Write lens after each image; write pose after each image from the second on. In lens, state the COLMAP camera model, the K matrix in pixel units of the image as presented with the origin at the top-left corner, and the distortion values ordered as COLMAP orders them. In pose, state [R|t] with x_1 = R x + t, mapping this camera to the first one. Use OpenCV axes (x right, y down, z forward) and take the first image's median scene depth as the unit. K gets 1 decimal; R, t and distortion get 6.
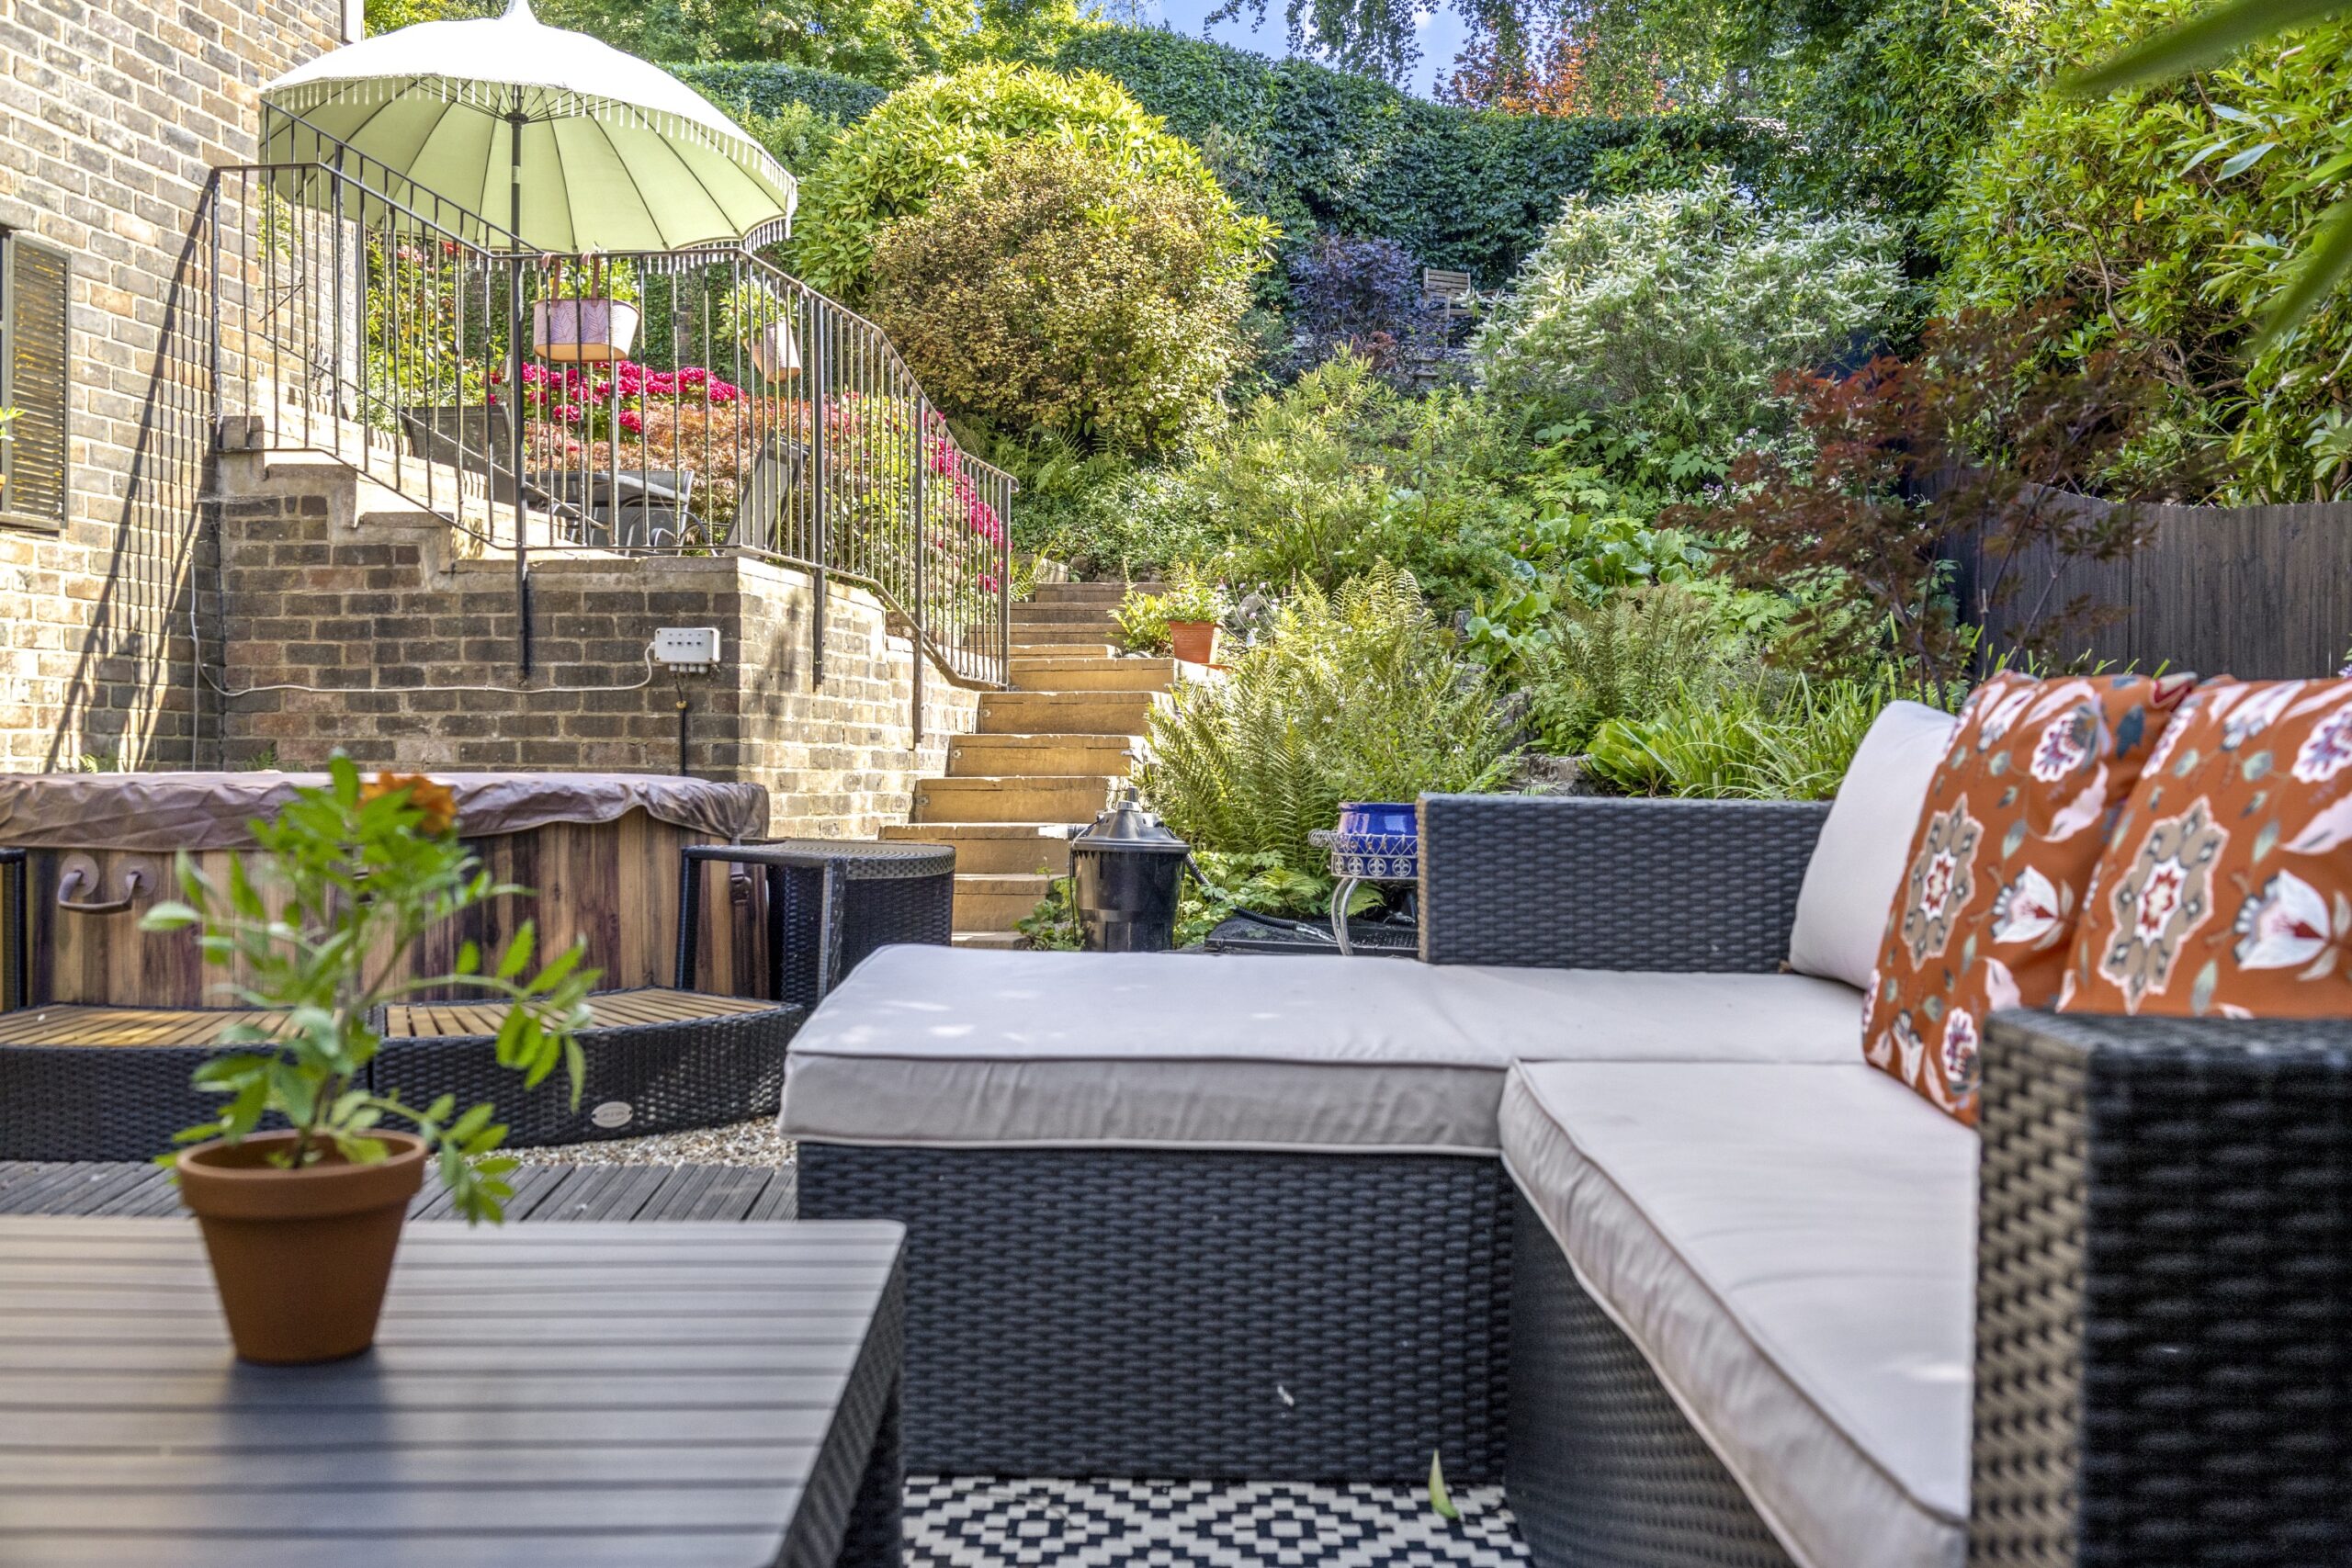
lens RADIAL K [[2250.7, 0, 1176.0], [0, 2250.7, 784.0], [0, 0, 1]] dist [0.049605, -0.004989]
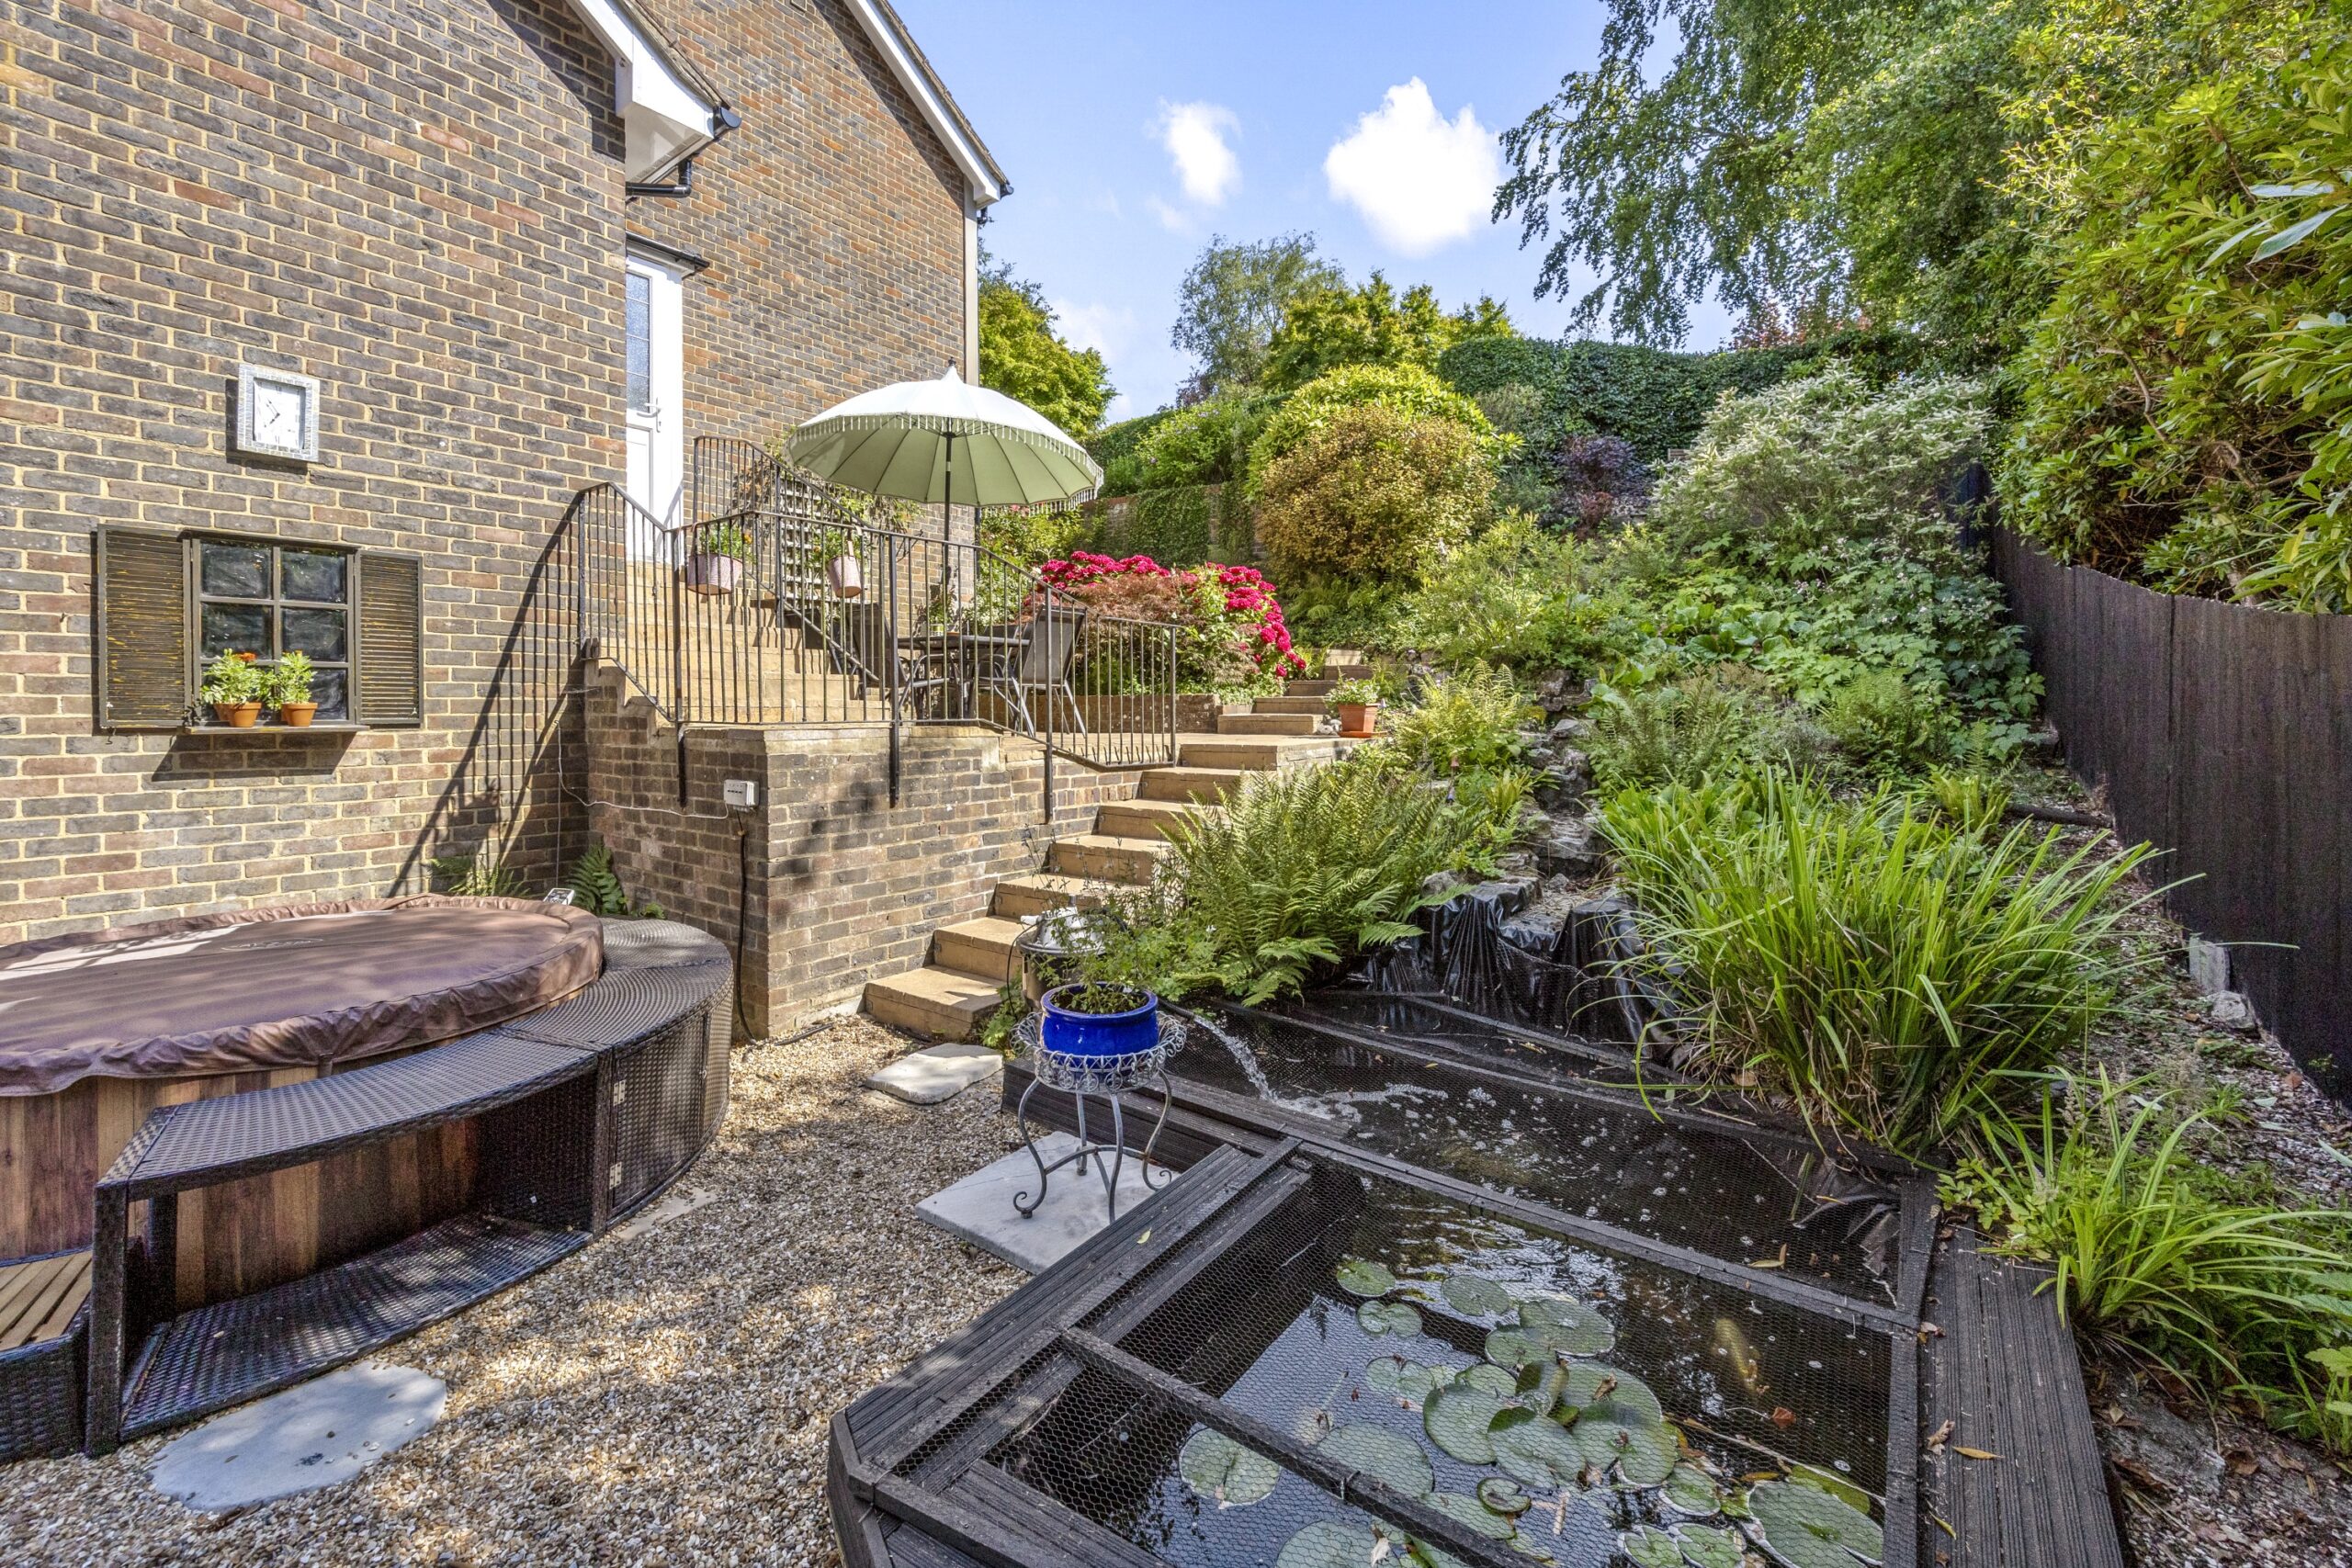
lens RADIAL K [[956.4, 0, 1173.7], [0, 956.4, 717.8], [0, 0, 1]] dist [-0.001395, 0.000116]
pose [[0.898616, -0.000789, -0.438735, 0.142431], [0.006693, 0.999907, 0.011911, -0.055082], [0.438684, -0.013640, 0.898538, 0.281069]]
